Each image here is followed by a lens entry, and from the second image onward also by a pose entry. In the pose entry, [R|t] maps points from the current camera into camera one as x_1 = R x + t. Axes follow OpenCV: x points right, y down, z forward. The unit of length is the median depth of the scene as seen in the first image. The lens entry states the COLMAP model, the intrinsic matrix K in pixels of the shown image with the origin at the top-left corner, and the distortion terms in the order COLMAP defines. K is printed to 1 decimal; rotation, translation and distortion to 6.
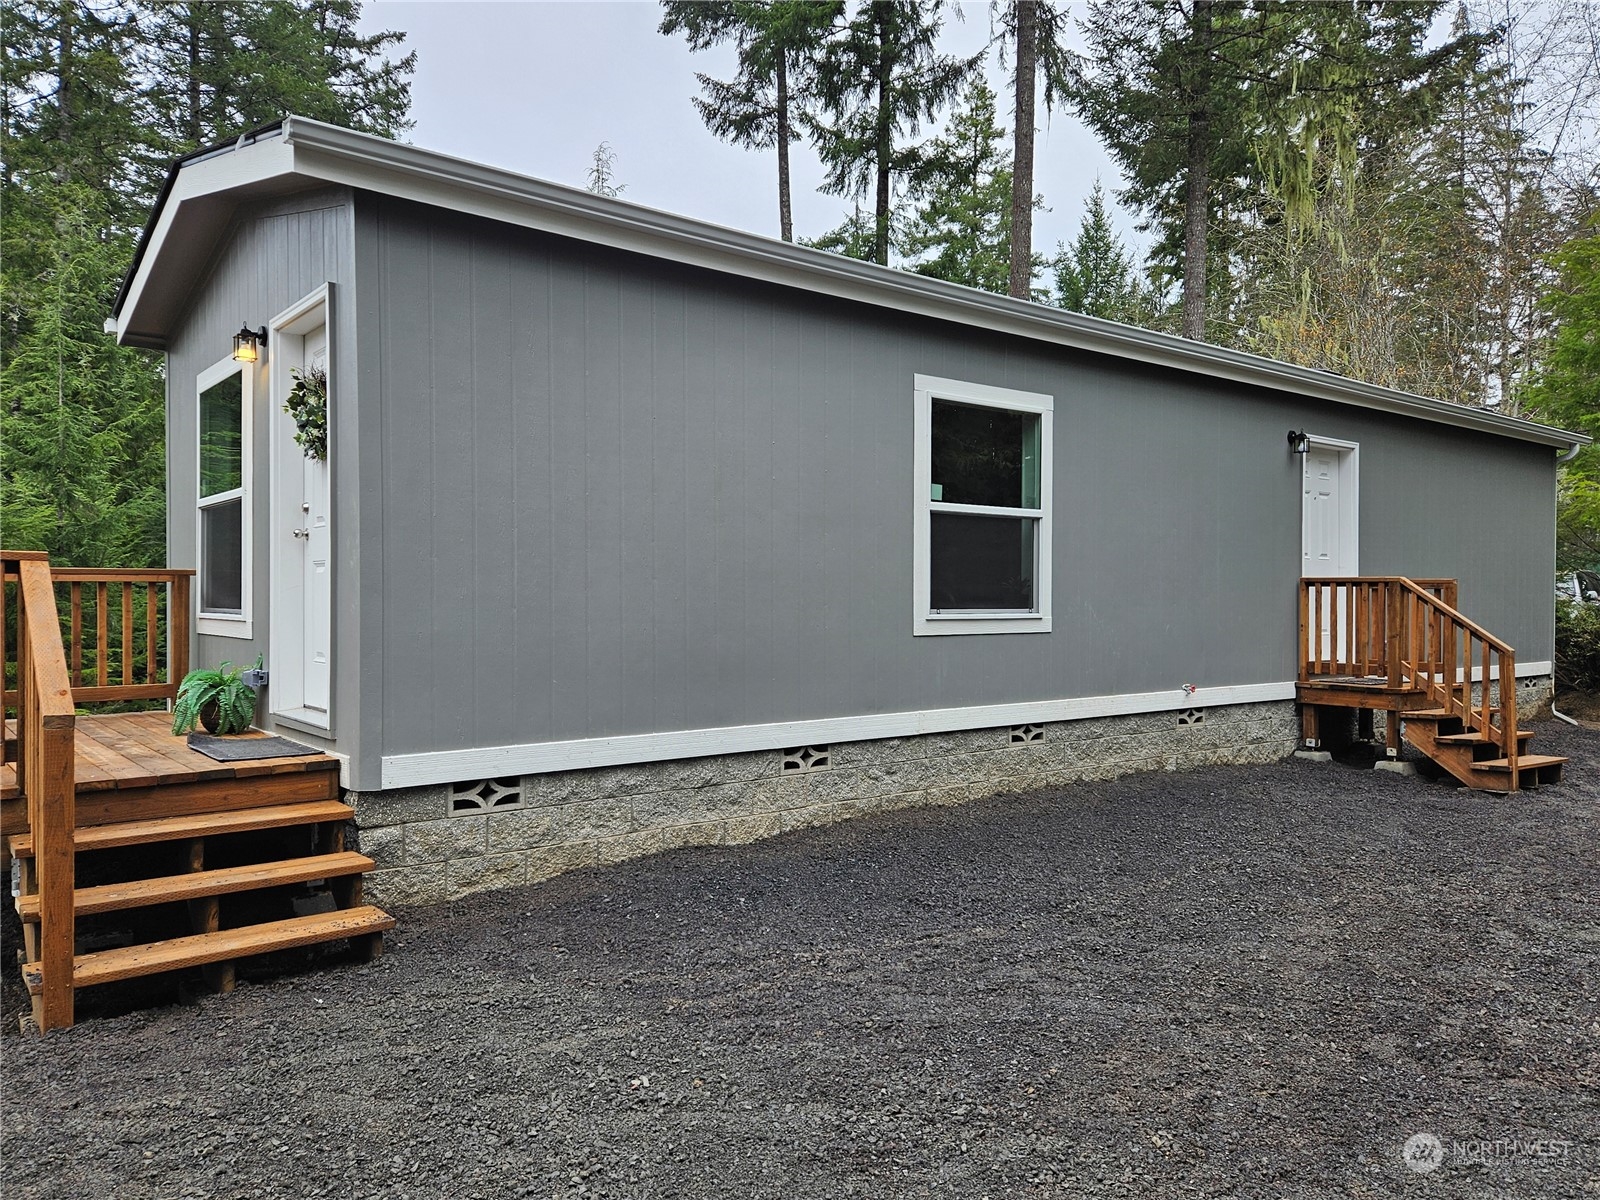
lens RADIAL K [[1106.8, 0, 806.9], [0, 1106.8, 605.8], [0, 0, 1]] dist [0.046962, -0.005646]
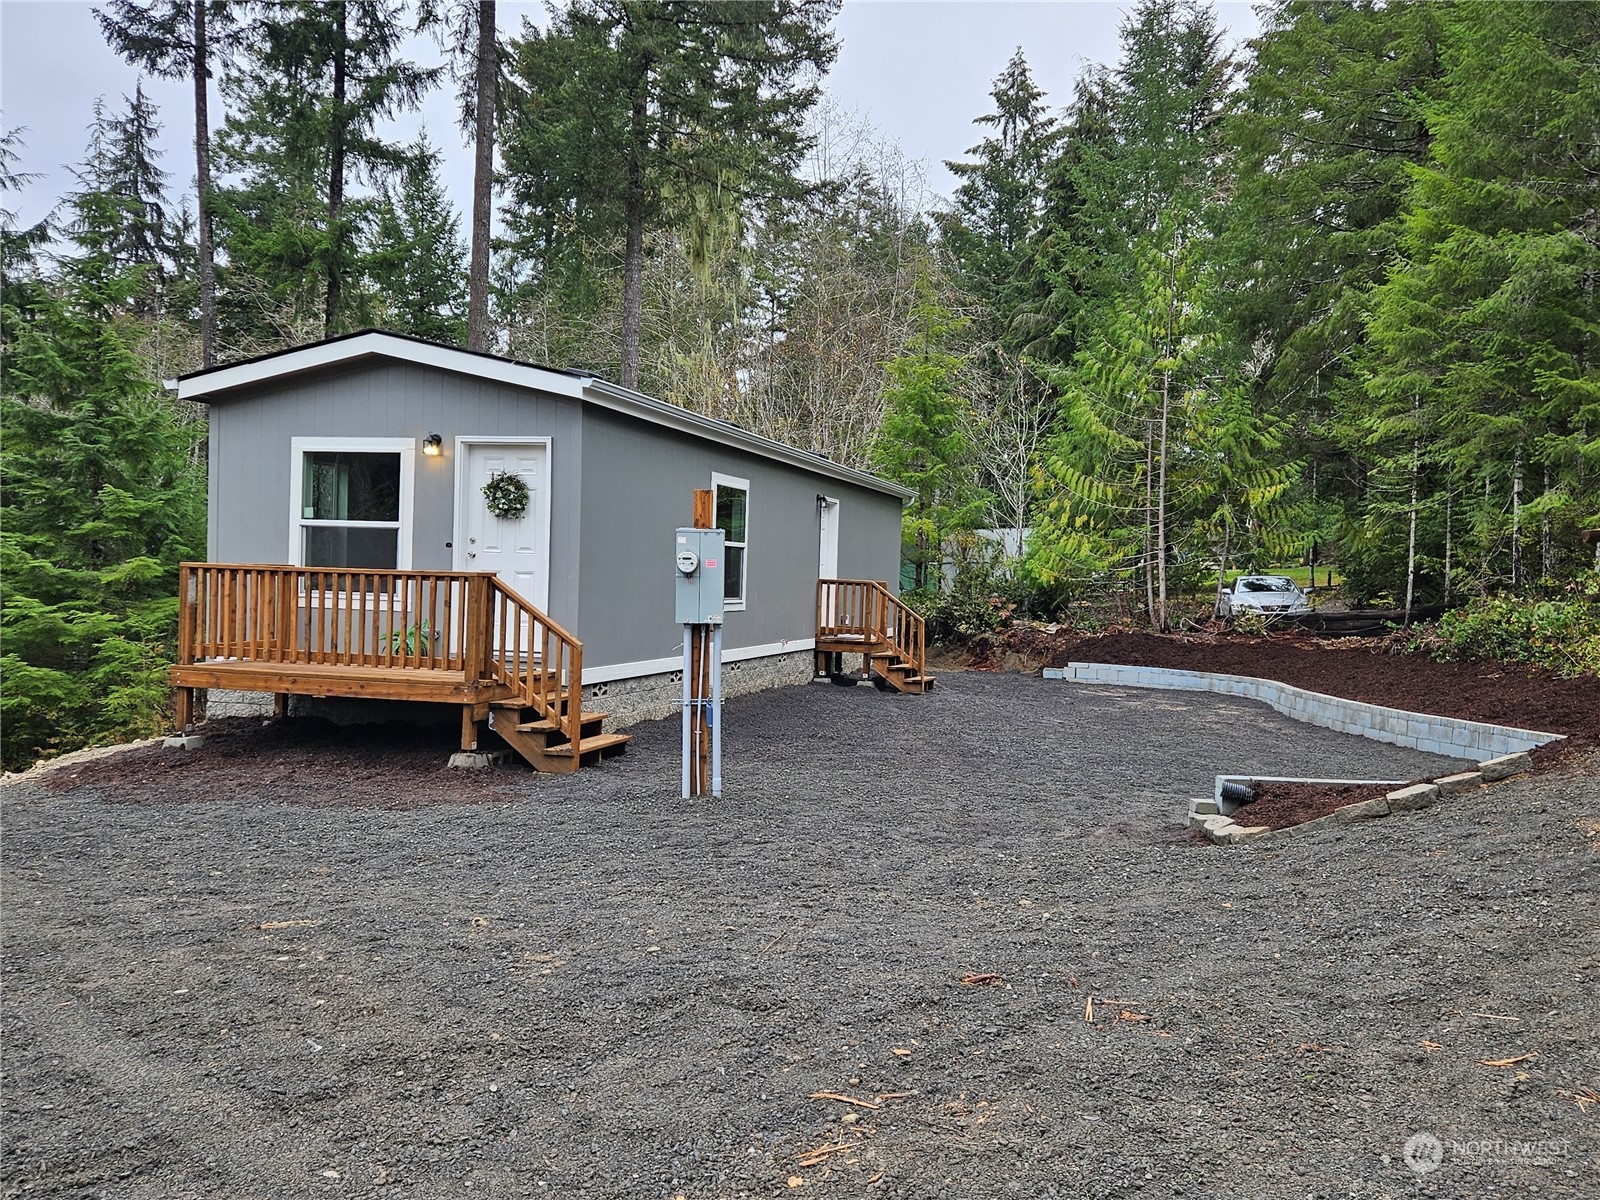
lens RADIAL K [[1106.8, 0, 800.2], [0, 1106.8, 598.7], [0, 0, 1]] dist [0.046962, -0.005646]
pose [[0.838908, 0.014425, 0.544082, -0.561801], [-0.025914, 0.999574, 0.013455, -0.017727], [-0.543656, -0.025387, 0.838924, -0.464586]]
